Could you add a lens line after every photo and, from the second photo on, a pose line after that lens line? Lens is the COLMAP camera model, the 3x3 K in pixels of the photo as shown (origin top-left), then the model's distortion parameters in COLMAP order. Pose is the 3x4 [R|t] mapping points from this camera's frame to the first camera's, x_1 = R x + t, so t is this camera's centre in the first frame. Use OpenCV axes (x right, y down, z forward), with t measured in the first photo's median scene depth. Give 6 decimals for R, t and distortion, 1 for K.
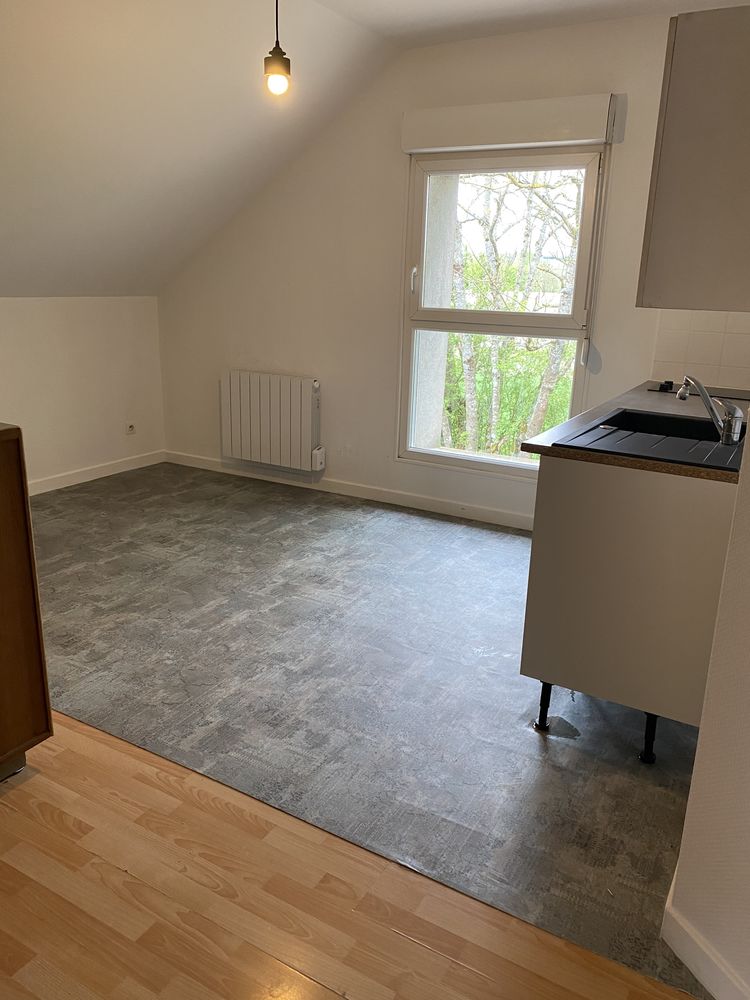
lens RADIAL K [[769.5, 0, 377.0], [0, 769.5, 499.4], [0, 0, 1]] dist [0.021171, 0.002006]
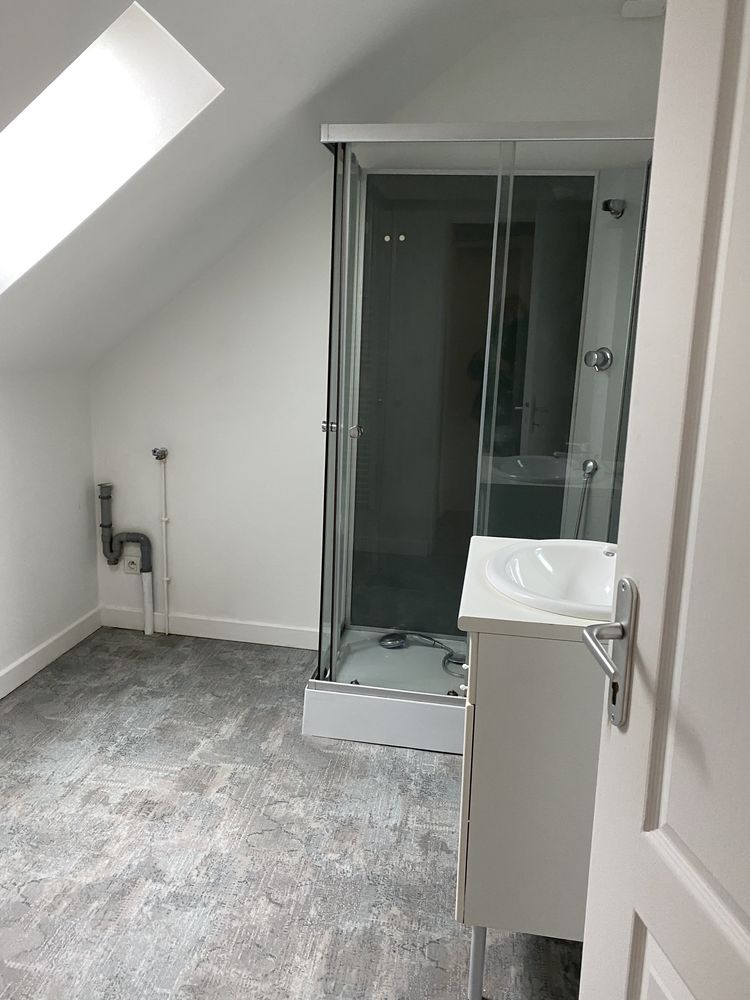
lens RADIAL K [[769.5, 0, 373.7], [0, 769.5, 498.8], [0, 0, 1]] dist [0.021171, 0.002006]
pose [[-0.925337, 0.022332, -0.378488, -0.039299], [-0.166946, 0.872282, 0.459623, -0.470141], [0.340412, 0.488493, -0.803426, 1.575465]]
